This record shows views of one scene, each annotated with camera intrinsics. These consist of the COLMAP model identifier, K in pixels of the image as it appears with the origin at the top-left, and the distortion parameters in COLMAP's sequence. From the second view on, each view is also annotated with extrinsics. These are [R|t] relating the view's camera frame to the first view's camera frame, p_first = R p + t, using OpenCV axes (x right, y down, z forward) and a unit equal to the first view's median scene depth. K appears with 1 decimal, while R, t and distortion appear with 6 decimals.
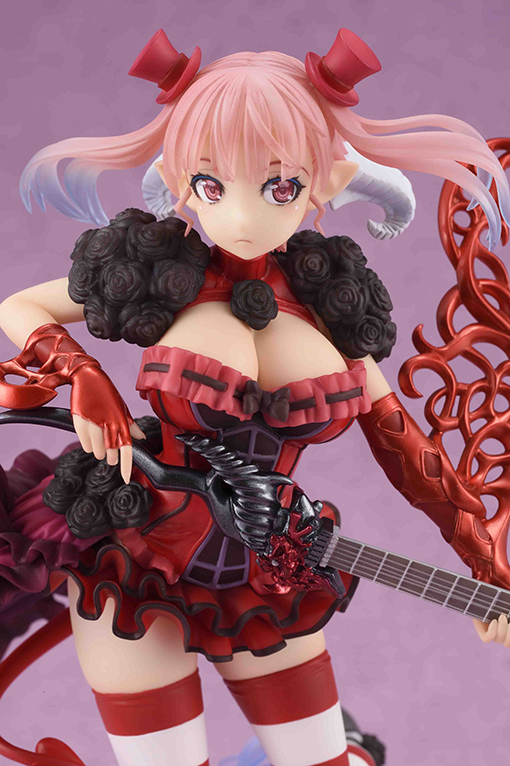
lens RADIAL K [[2655.2, 0, 255.0], [0, 2655.2, 383.0], [0, 0, 1]] dist [0.029970, 1.358781]
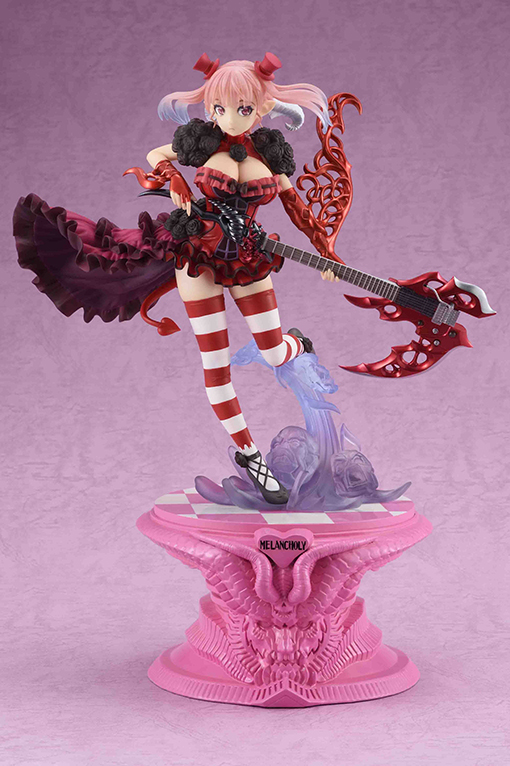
lens RADIAL K [[2655.2, 0, 255.0], [0, 2655.2, 383.0], [0, 0, 1]] dist [0.029970, 1.358781]
pose [[0.991335, 0.016888, -0.130270, 0.374010], [-0.015959, 0.999839, 0.008178, 0.183039], [0.130387, -0.006028, 0.991445, -1.698020]]
